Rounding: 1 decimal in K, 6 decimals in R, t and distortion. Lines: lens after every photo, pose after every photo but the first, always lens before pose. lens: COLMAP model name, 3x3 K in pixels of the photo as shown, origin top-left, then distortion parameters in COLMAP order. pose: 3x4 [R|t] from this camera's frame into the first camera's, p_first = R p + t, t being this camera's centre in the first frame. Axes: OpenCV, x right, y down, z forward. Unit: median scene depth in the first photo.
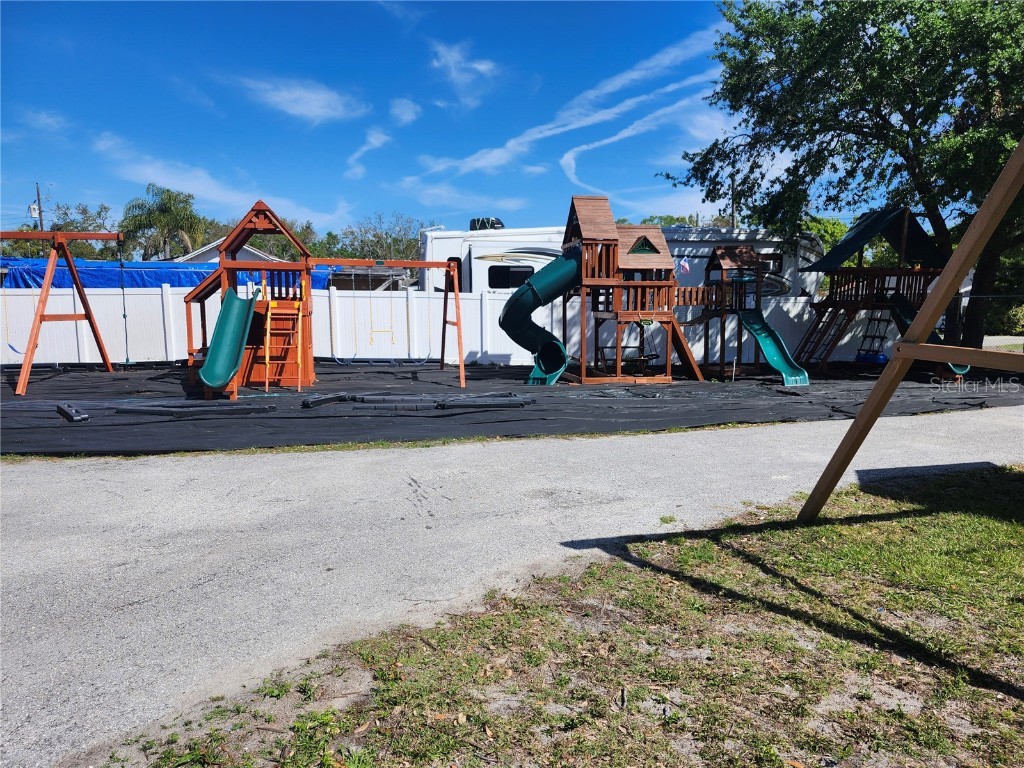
lens RADIAL K [[723.1, 0, 514.6], [0, 723.1, 377.2], [0, 0, 1]] dist [0.122051, -0.131004]
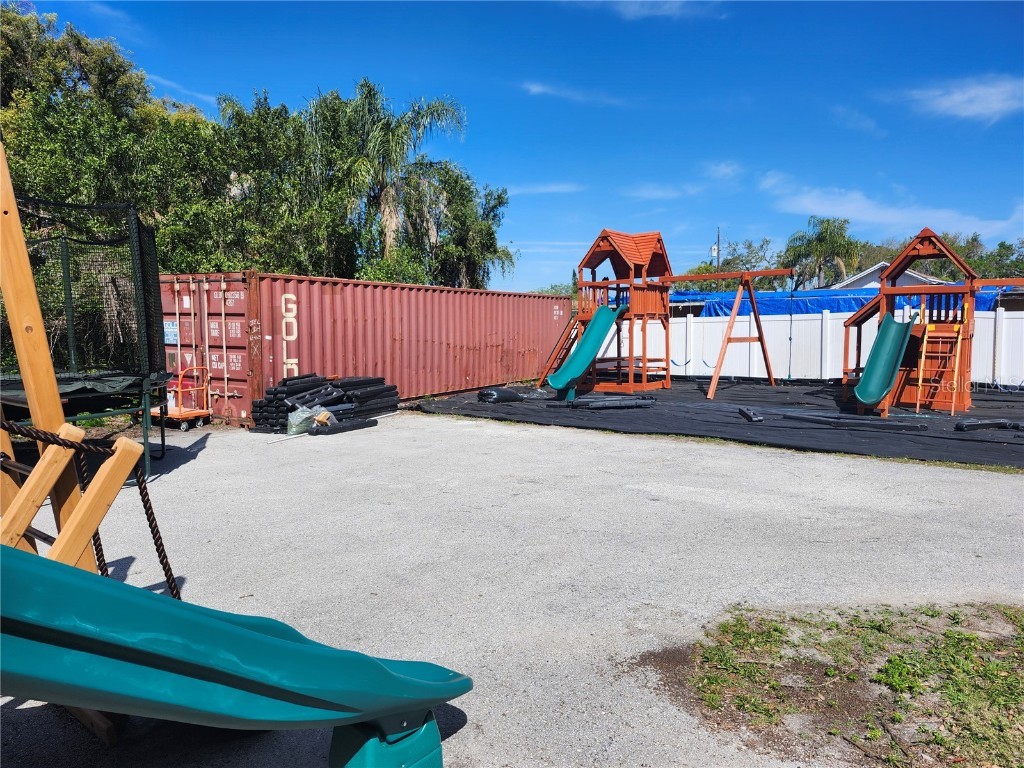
lens RADIAL K [[719.6, 0, 478.5], [0, 719.6, 389.2], [0, 0, 1]] dist [0.006821, -0.029633]
pose [[0.645454, 0.060736, -0.761380, 0.026602], [-0.069840, 0.997351, 0.020352, 0.008560], [0.760599, 0.040039, 0.647986, -0.111275]]
